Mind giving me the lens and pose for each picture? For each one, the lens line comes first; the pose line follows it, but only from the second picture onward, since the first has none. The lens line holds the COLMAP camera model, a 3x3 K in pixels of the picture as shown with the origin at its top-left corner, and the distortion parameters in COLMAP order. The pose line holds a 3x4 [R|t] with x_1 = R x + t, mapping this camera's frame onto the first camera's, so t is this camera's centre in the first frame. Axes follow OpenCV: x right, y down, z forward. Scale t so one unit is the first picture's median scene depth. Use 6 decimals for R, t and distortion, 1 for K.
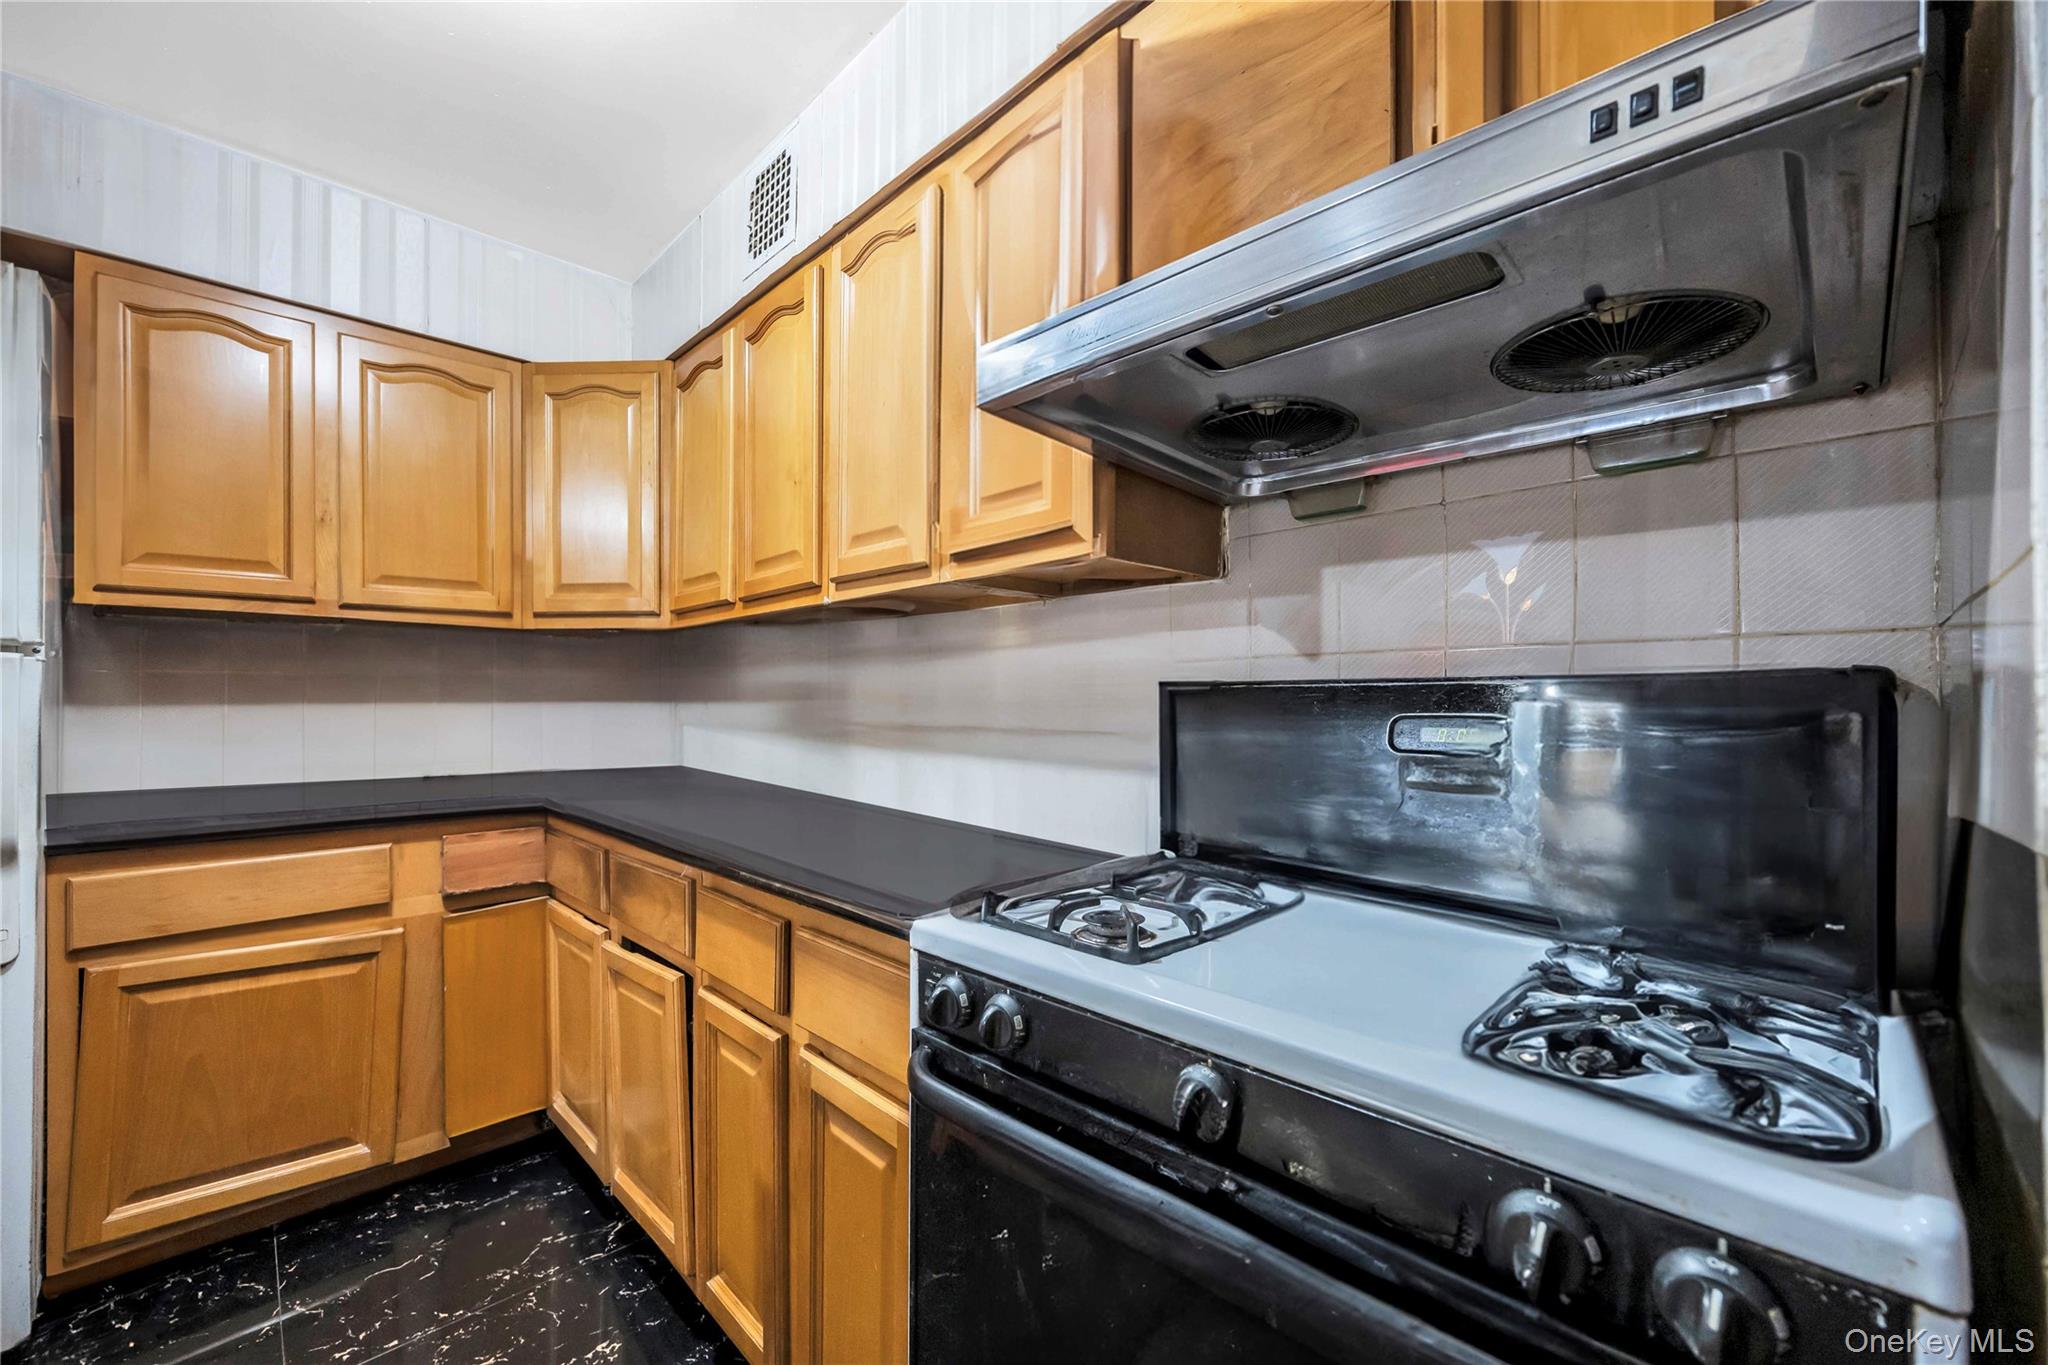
lens RADIAL K [[809.5, 0, 1035.7], [0, 809.5, 689.3], [0, 0, 1]] dist [-0.008819, 0.000914]
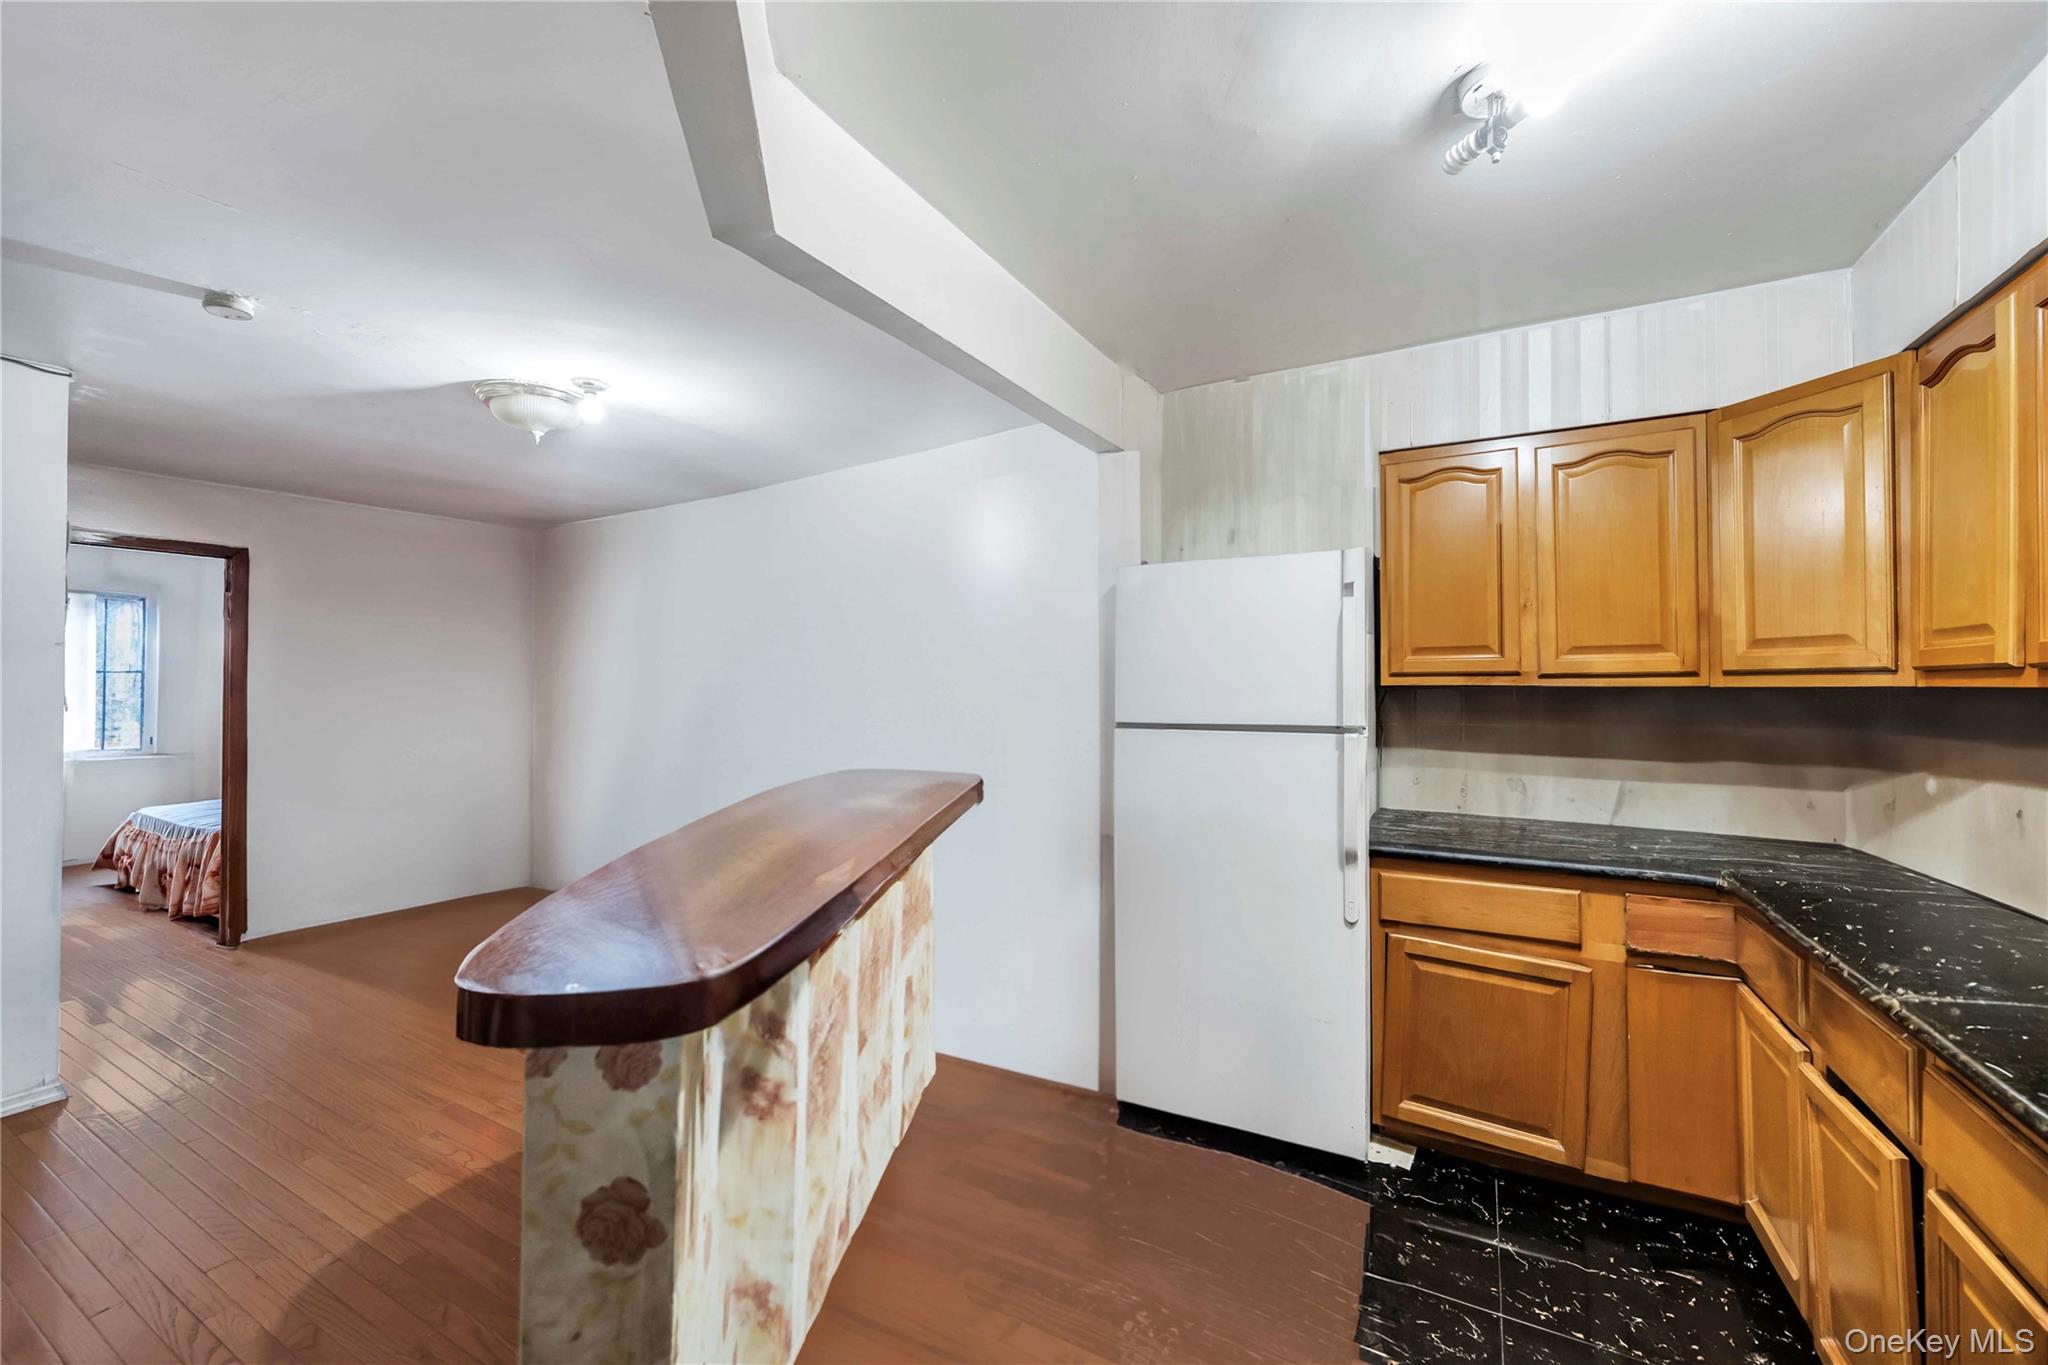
lens RADIAL K [[812.4, 0, 1024.3], [0, 812.4, 679.6], [0, 0, 1]] dist [0.000884, 0.000044]
pose [[0.279402, -0.006733, -0.960151, 0.085387], [0.006585, 0.999965, -0.005096, -0.103067], [0.960152, -0.004899, 0.279436, -0.075975]]
